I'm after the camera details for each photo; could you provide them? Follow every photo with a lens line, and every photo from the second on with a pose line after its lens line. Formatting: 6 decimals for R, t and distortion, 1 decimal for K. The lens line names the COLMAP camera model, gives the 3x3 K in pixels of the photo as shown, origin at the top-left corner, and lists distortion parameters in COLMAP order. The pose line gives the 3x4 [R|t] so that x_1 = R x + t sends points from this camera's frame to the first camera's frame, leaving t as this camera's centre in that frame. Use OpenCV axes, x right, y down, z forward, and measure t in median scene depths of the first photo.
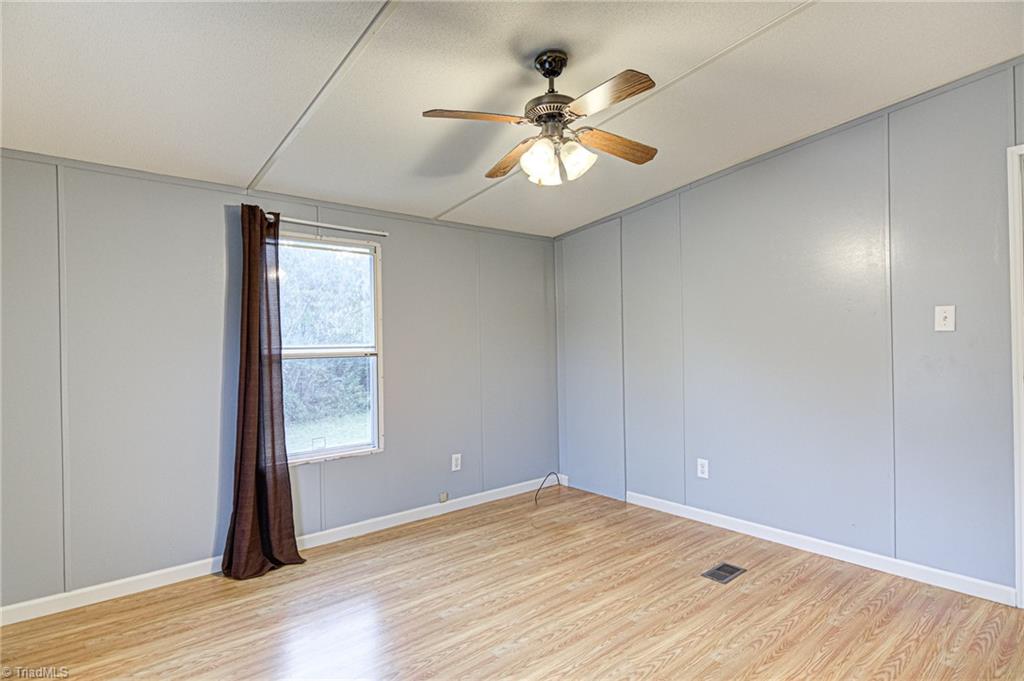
lens RADIAL K [[534.5, 0, 512.0], [0, 534.5, 340.5], [0, 0, 1]] dist [0.018558, -0.000322]
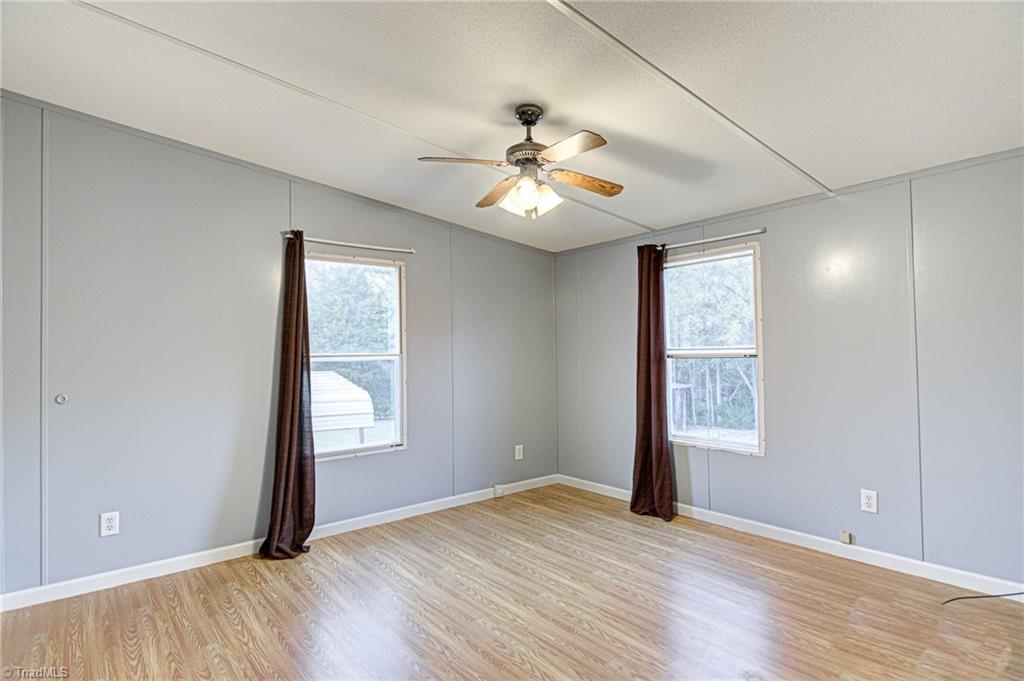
lens RADIAL K [[526.4, 0, 512.0], [0, 526.4, 340.5], [0, 0, 1]] dist [-0.000517, -0.000083]
pose [[-0.020247, -0.008090, -0.999762, 0.852613], [0.023070, 0.999697, -0.008557, -0.005626], [0.999529, -0.023238, -0.020054, 0.675850]]
